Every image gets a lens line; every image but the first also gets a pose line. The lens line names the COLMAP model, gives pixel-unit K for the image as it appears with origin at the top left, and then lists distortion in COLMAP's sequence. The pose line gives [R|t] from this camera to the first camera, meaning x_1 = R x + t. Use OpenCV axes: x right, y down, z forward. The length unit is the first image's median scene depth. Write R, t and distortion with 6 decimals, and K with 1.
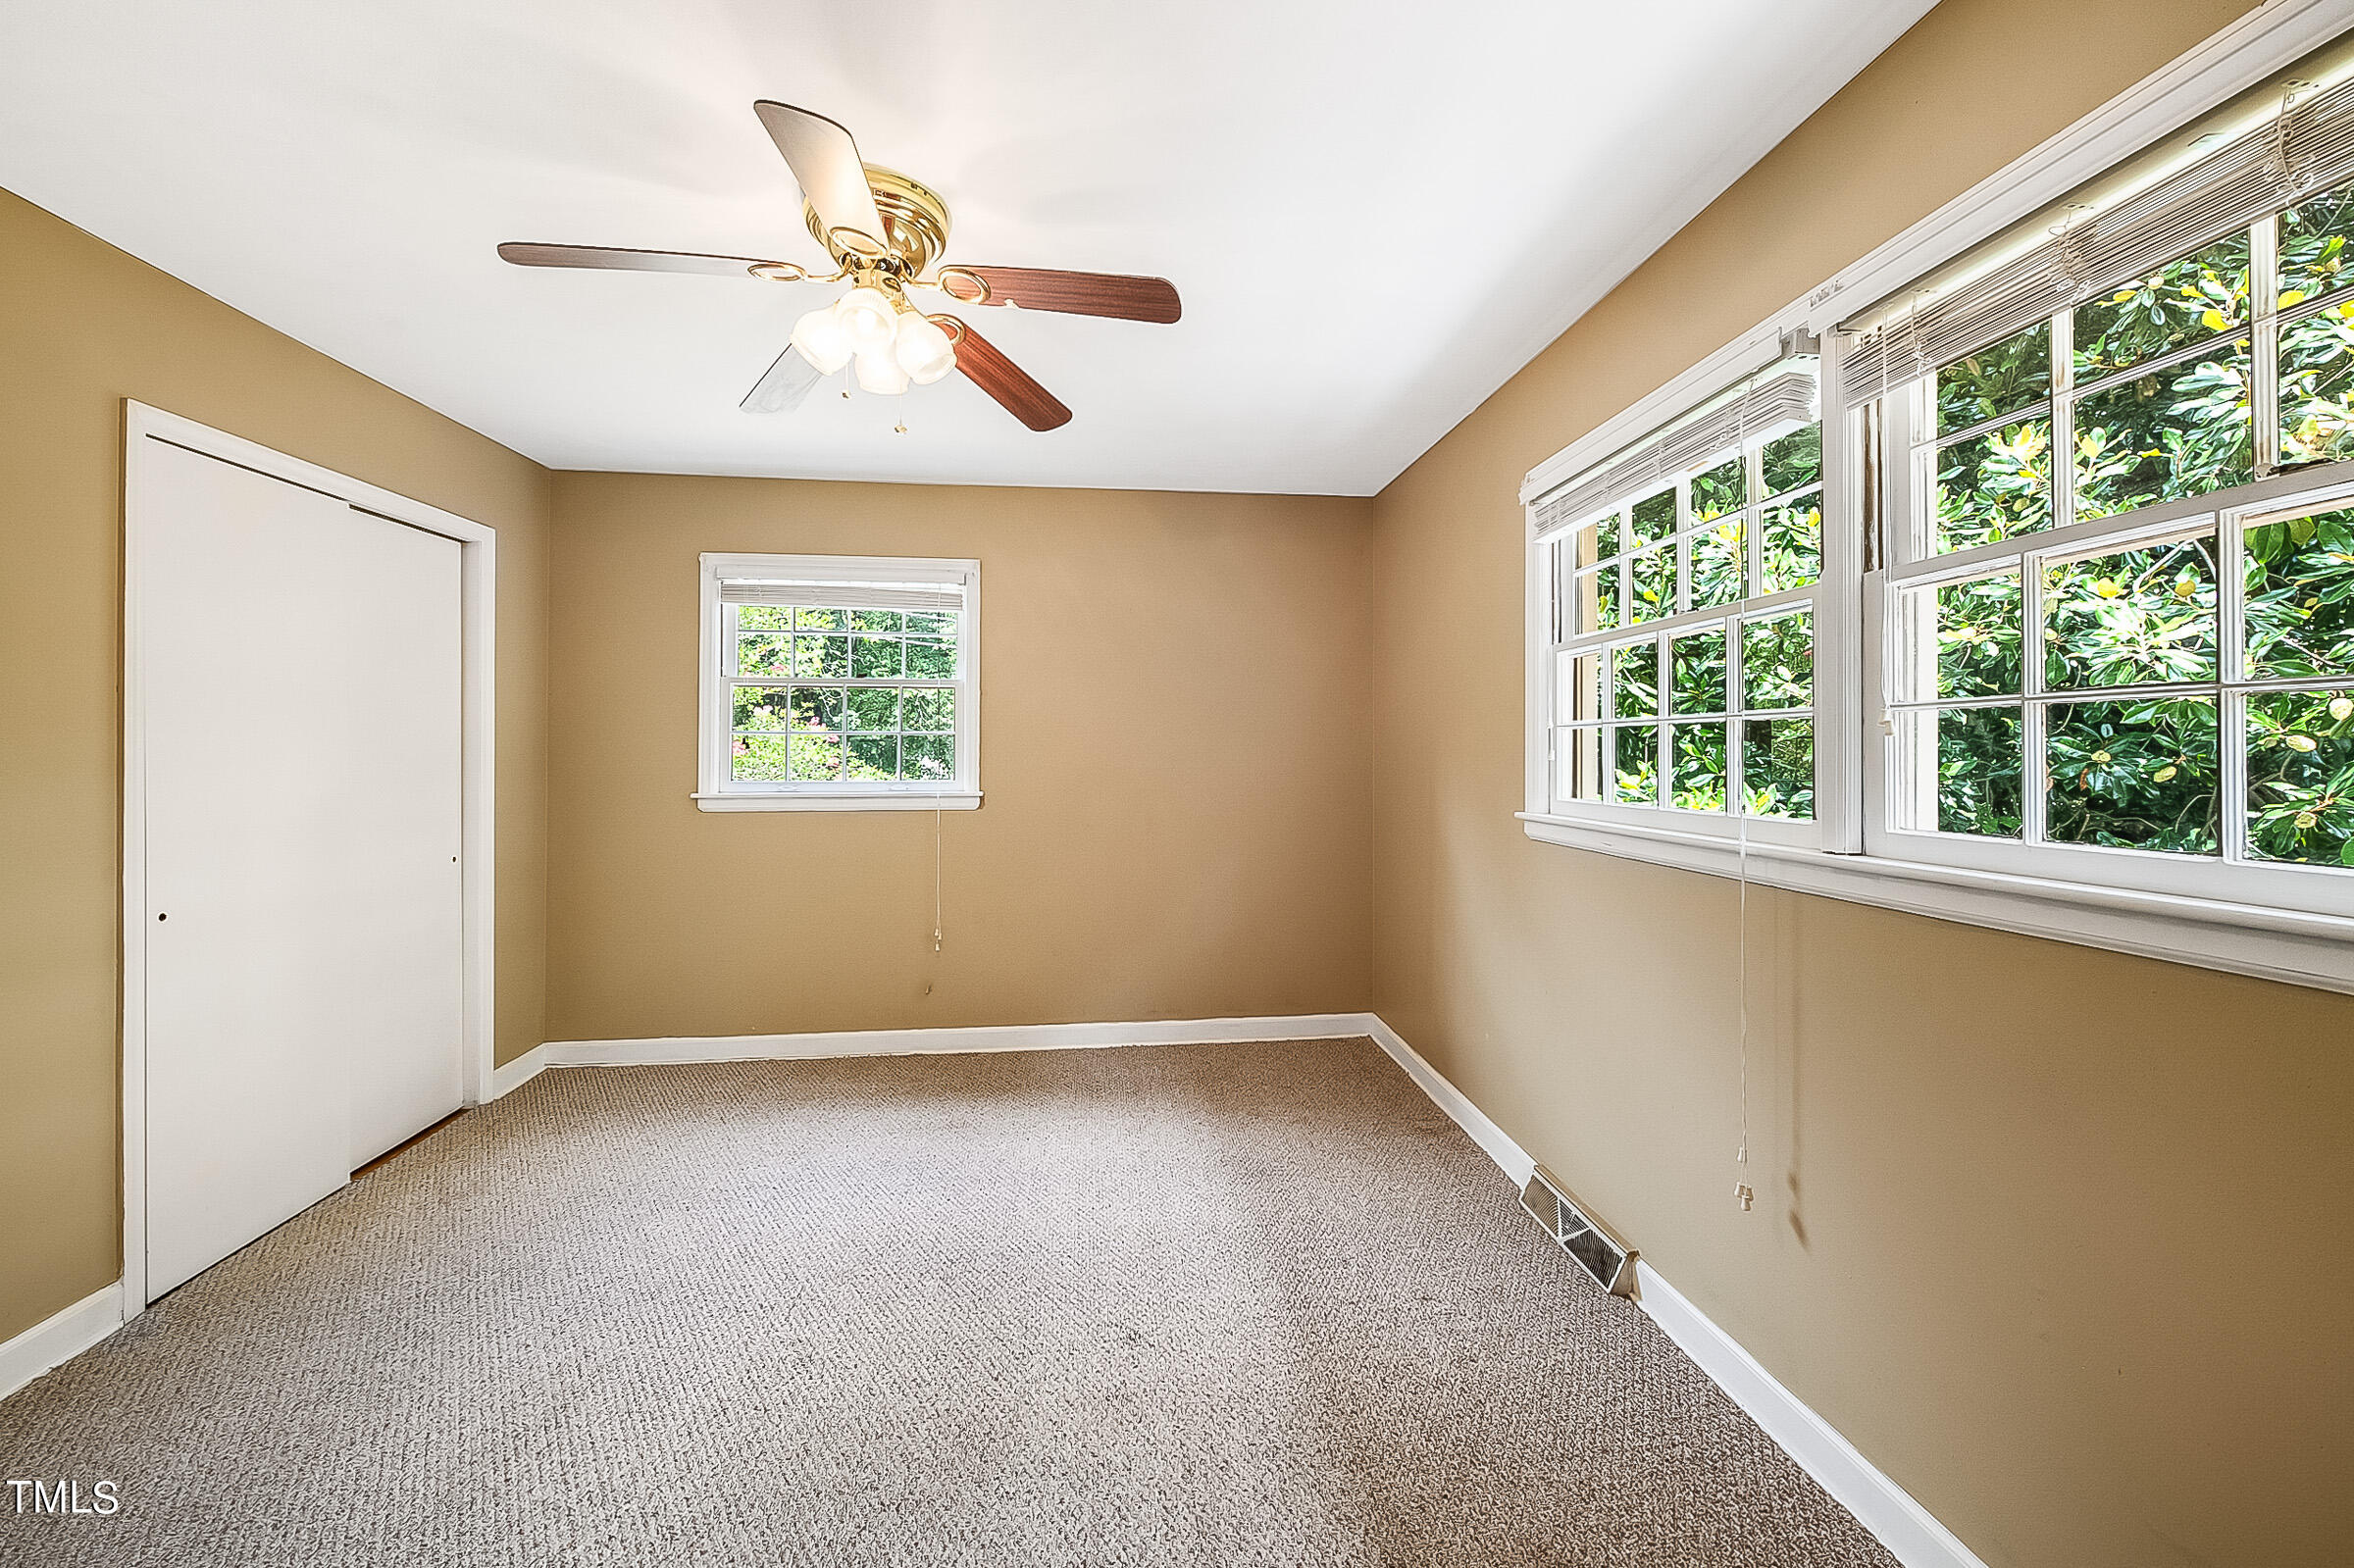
lens RADIAL K [[920.0, 0, 1102.2], [0, 920.0, 751.0], [0, 0, 1]] dist [-0.000671, -0.001930]
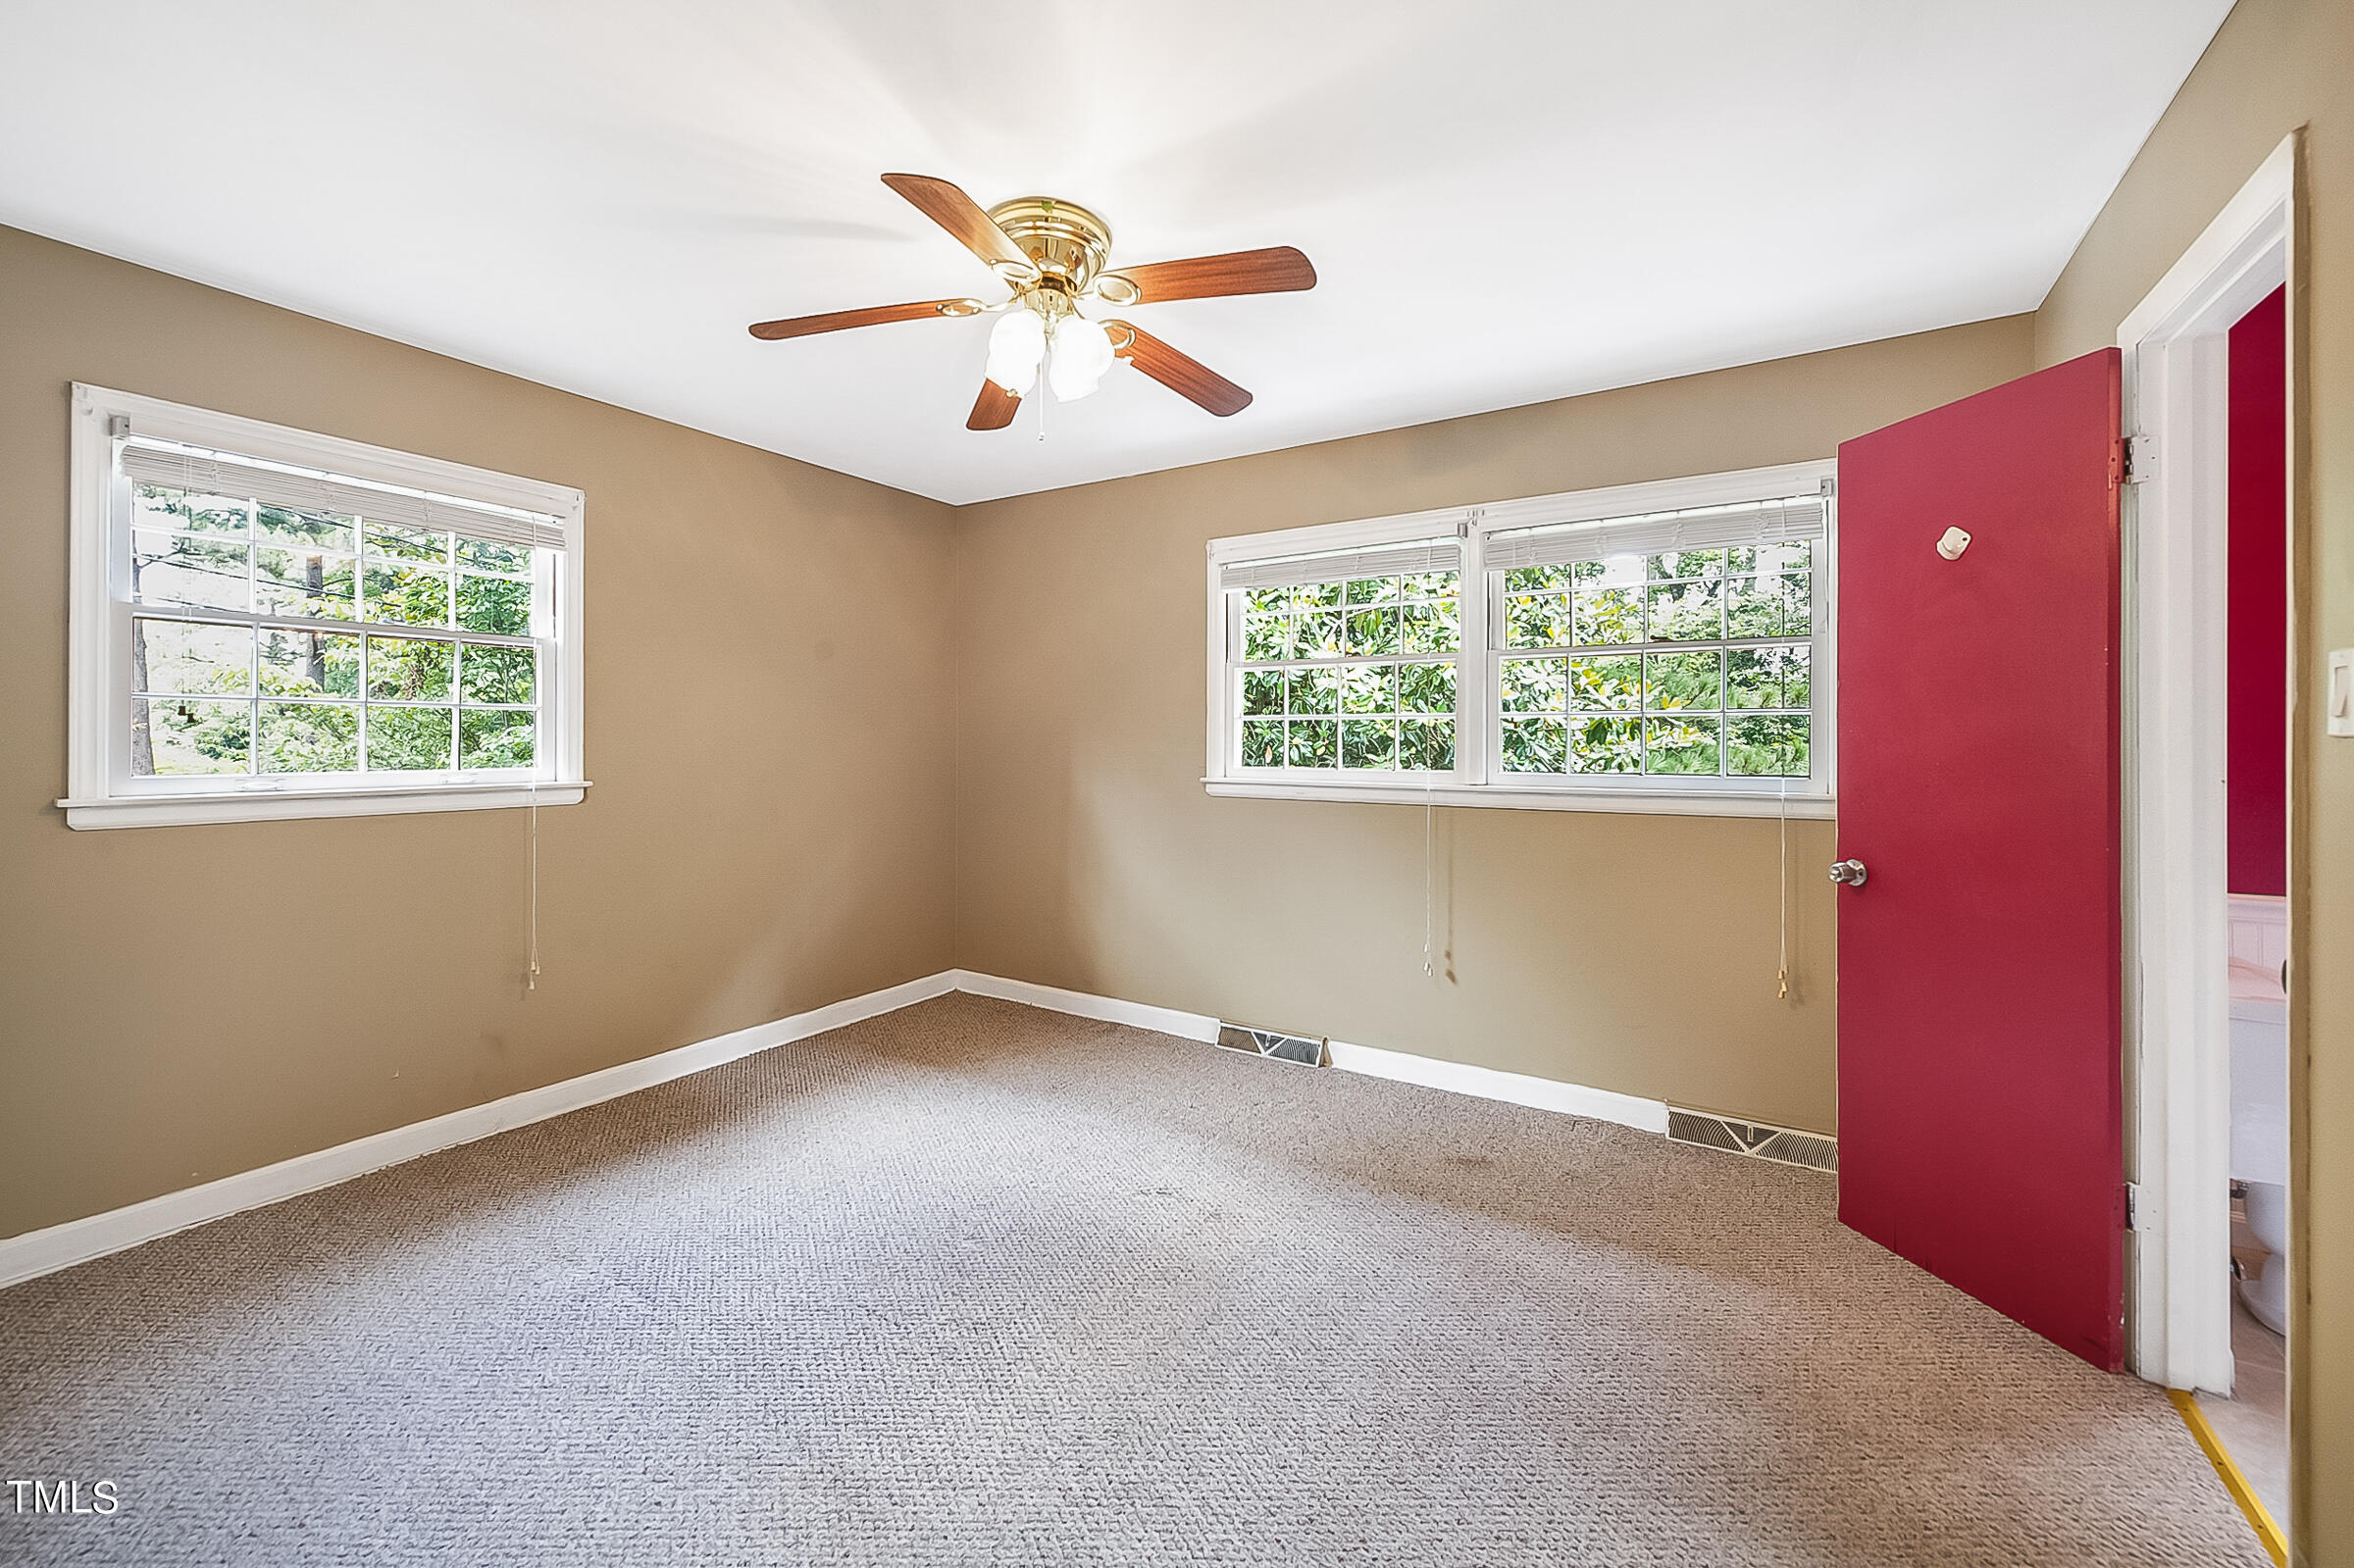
lens RADIAL K [[920.0, 0, 1231.1], [0, 920.0, 733.6], [0, 0, 1]] dist [-0.000671, -0.001930]
pose [[0.603471, 0.006900, 0.797355, -0.485495], [-0.007434, 0.999968, -0.003027, 0.001729], [-0.797351, -0.004101, 0.603503, 0.079483]]
